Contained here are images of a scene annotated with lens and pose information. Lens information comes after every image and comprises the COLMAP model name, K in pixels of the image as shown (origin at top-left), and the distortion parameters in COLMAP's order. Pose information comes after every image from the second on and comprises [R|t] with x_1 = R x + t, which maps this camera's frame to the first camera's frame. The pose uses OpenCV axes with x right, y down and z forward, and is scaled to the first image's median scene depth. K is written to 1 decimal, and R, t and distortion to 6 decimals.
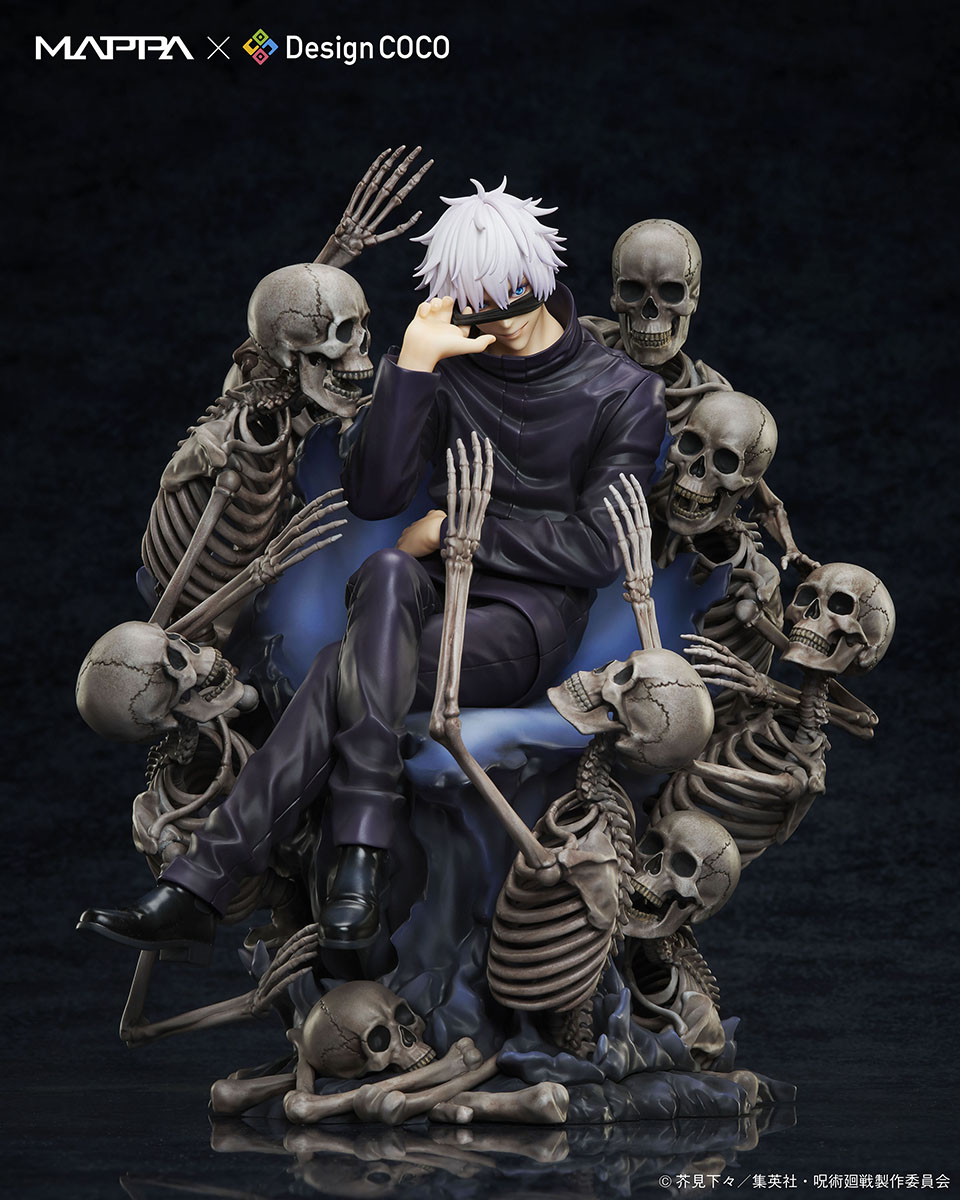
lens RADIAL K [[4655.8, 0, 480.0], [0, 4655.8, 600.0], [0, 0, 1]] dist [0.098721, -0.645847]
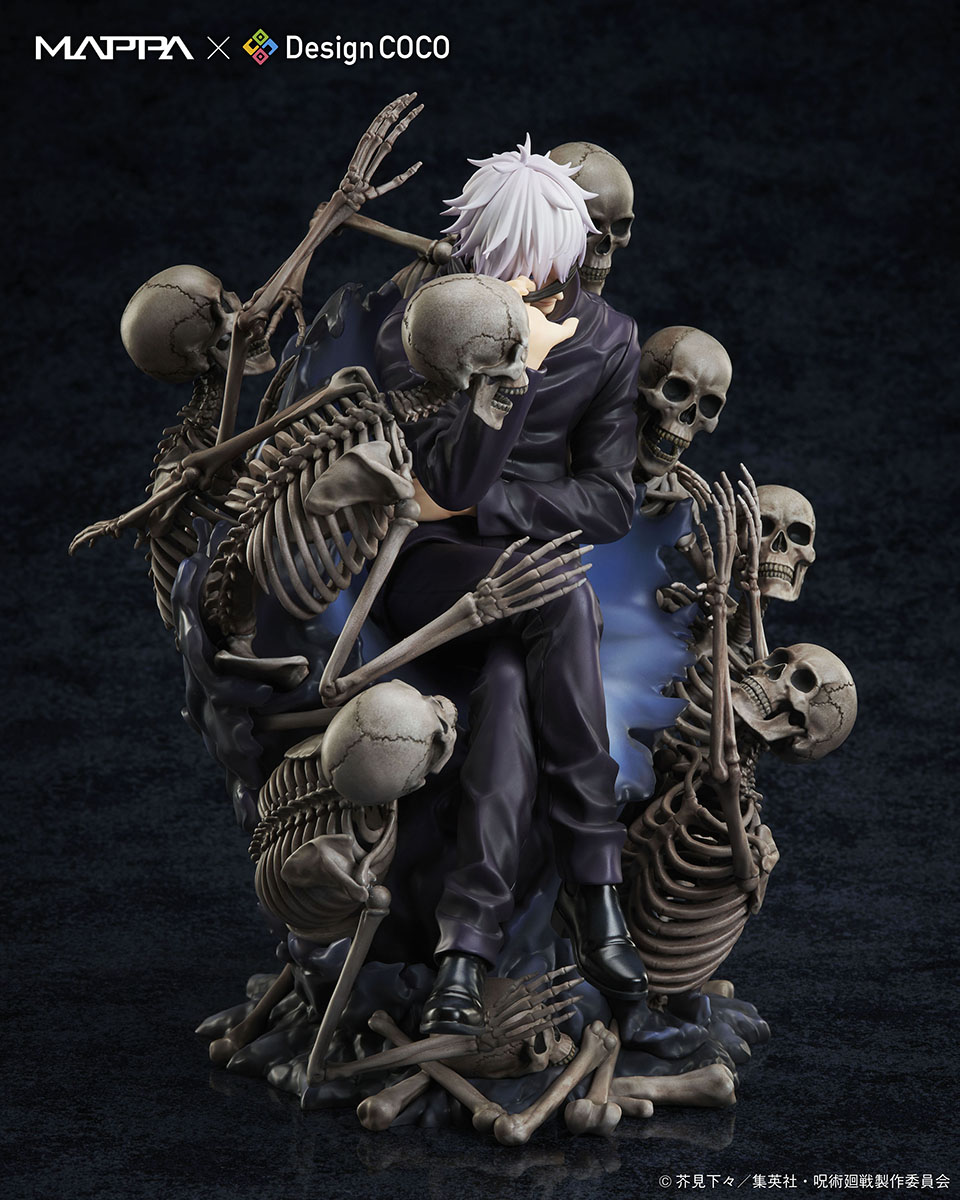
lens RADIAL K [[4493.8, 0, 519.9], [0, 4493.8, 600.2], [0, 0, 1]] dist [-0.025233, 1.707974]
pose [[0.783413, -0.125549, 0.608688, -0.599887], [-0.031395, 0.970139, 0.240510, -0.230191], [-0.620708, -0.207529, 0.756078, 0.284075]]
